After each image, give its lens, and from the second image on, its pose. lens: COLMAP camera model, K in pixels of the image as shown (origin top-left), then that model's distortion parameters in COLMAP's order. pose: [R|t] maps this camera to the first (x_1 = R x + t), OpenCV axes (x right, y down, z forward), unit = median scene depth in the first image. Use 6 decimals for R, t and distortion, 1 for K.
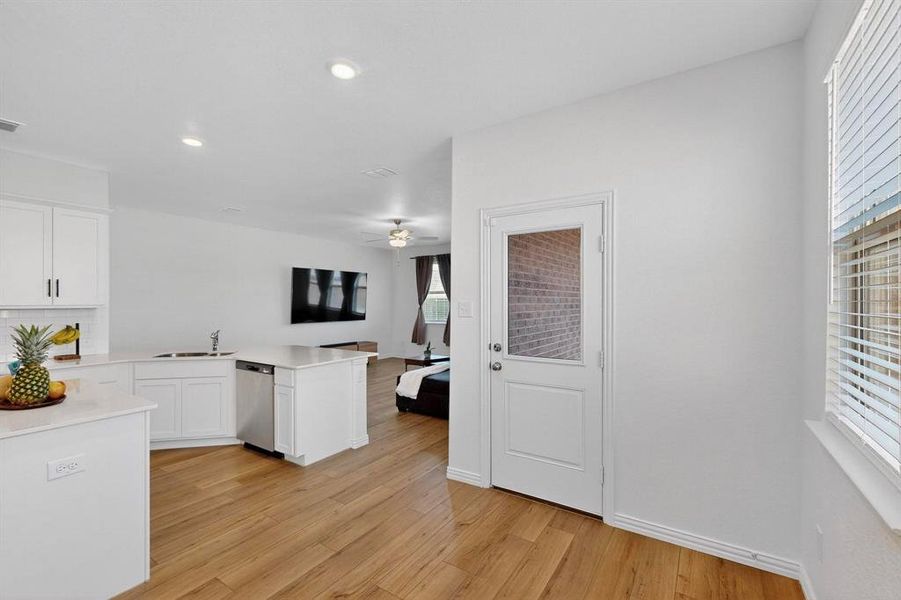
lens RADIAL K [[389.6, 0, 448.7], [0, 389.6, 306.4], [0, 0, 1]] dist [-0.001151, -0.000095]
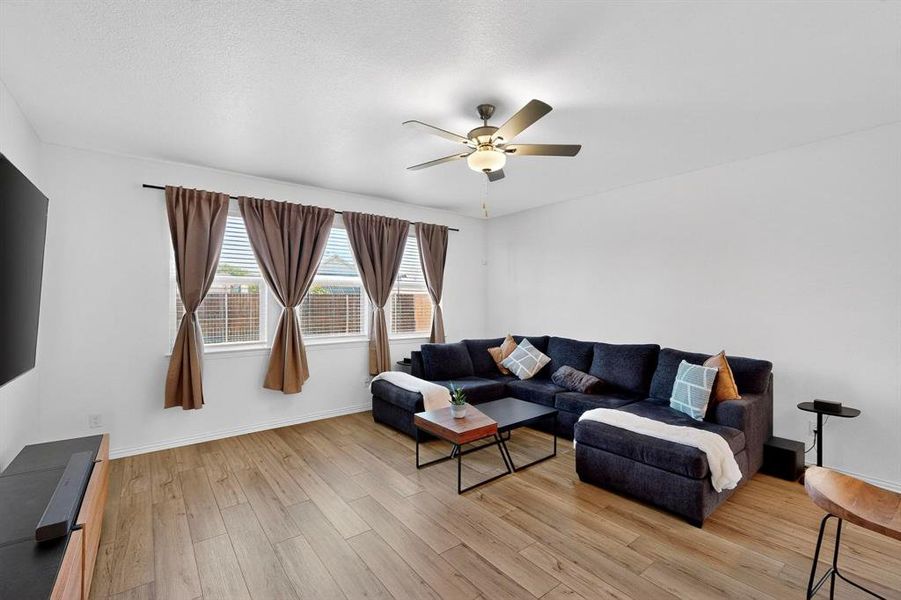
lens RADIAL K [[389.6, 0, 449.1], [0, 389.6, 297.0], [0, 0, 1]] dist [-0.001151, -0.000095]
pose [[0.315530, 0.014073, 0.948811, -0.381339], [0.004221, 0.999859, -0.016234, -0.008238], [-0.948906, 0.009127, 0.315426, 0.629666]]
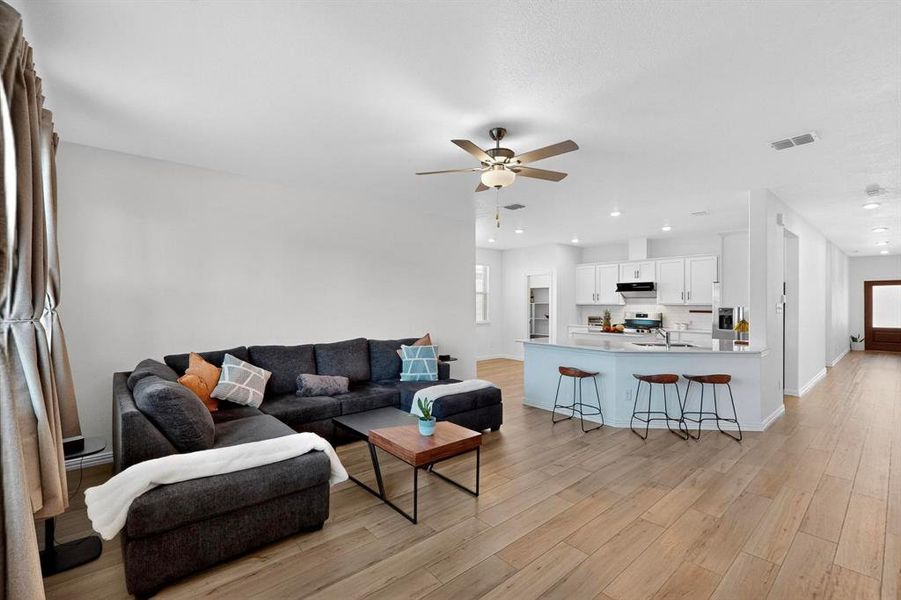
lens RADIAL K [[389.6, 0, 443.0], [0, 389.6, 301.0], [0, 0, 1]] dist [-0.001151, -0.000095]
pose [[-0.958796, 0.005988, 0.284034, -0.142110], [0.005180, 0.999980, -0.003596, -0.008845], [-0.284050, -0.001976, -0.958807, 1.028178]]
